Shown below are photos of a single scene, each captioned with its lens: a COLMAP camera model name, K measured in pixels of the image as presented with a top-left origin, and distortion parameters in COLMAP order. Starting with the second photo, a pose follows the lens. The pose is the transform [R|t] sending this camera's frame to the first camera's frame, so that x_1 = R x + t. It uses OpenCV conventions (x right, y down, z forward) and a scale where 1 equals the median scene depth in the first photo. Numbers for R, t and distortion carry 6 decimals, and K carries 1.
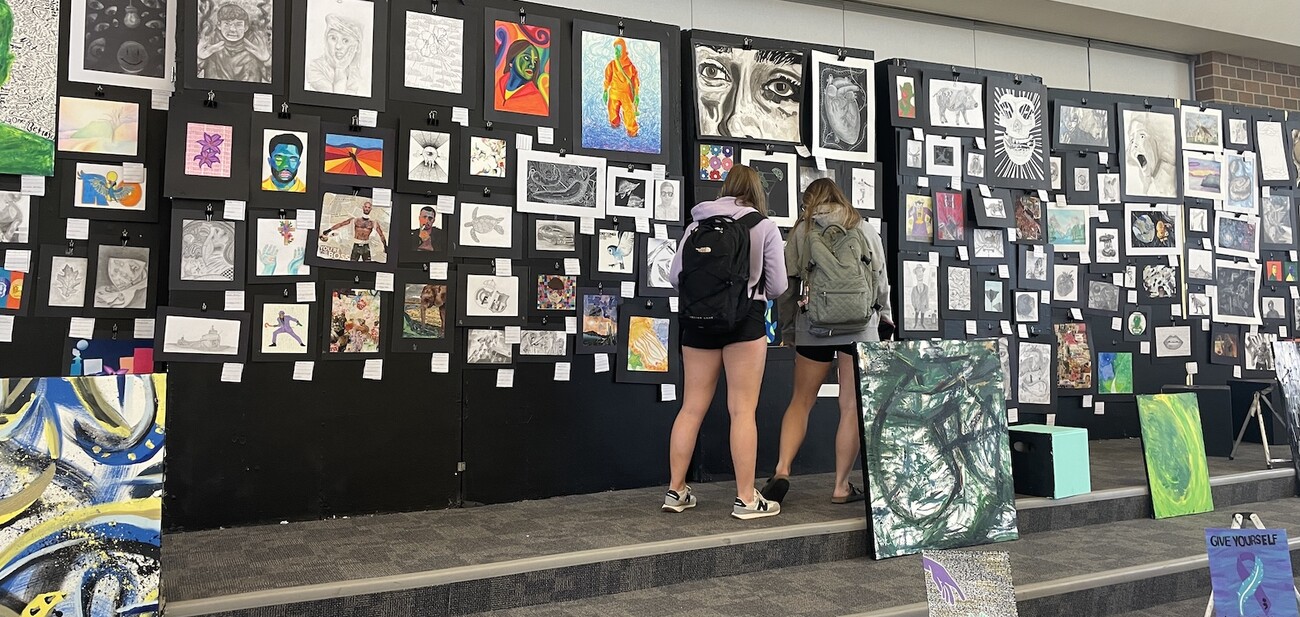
lens RADIAL K [[982.8, 0, 637.4], [0, 982.8, 244.1], [0, 0, 1]] dist [0.084971, -0.108055]
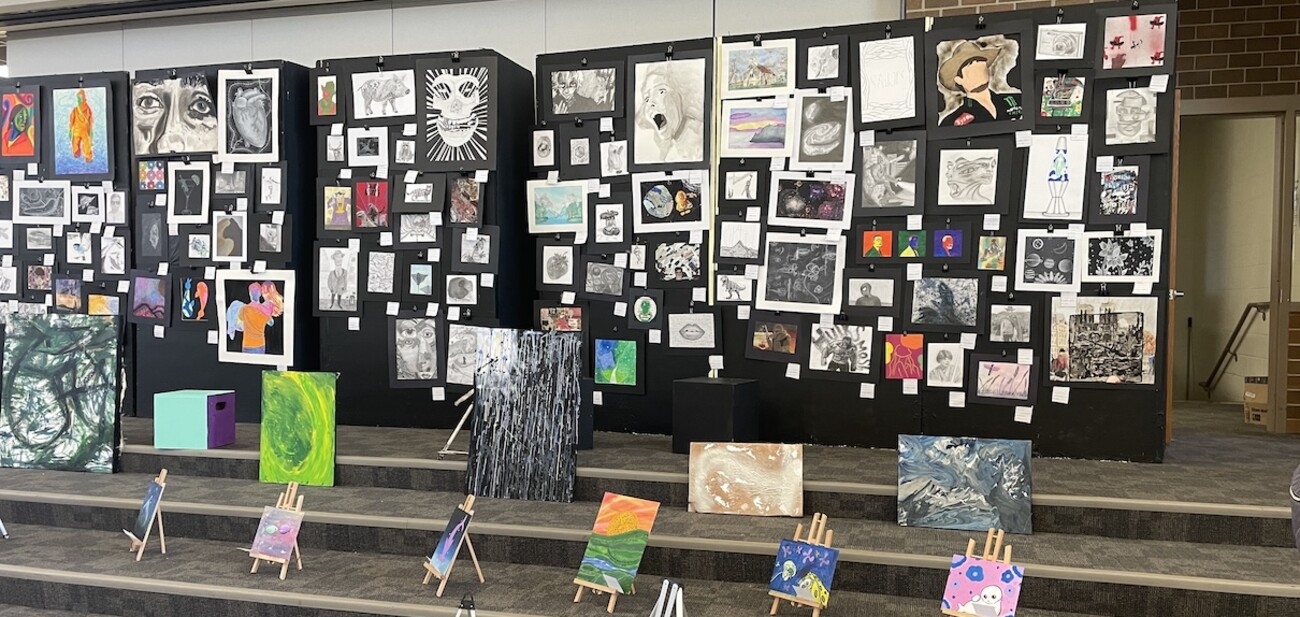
lens RADIAL K [[982.8, 0, 651.1], [0, 982.8, 349.1], [0, 0, 1]] dist [0.084971, -0.108055]
pose [[0.739518, 0.044695, -0.671651, 1.511463], [0.038165, 0.993404, 0.108127, 0.027487], [0.672054, -0.105596, 0.732935, 0.485758]]
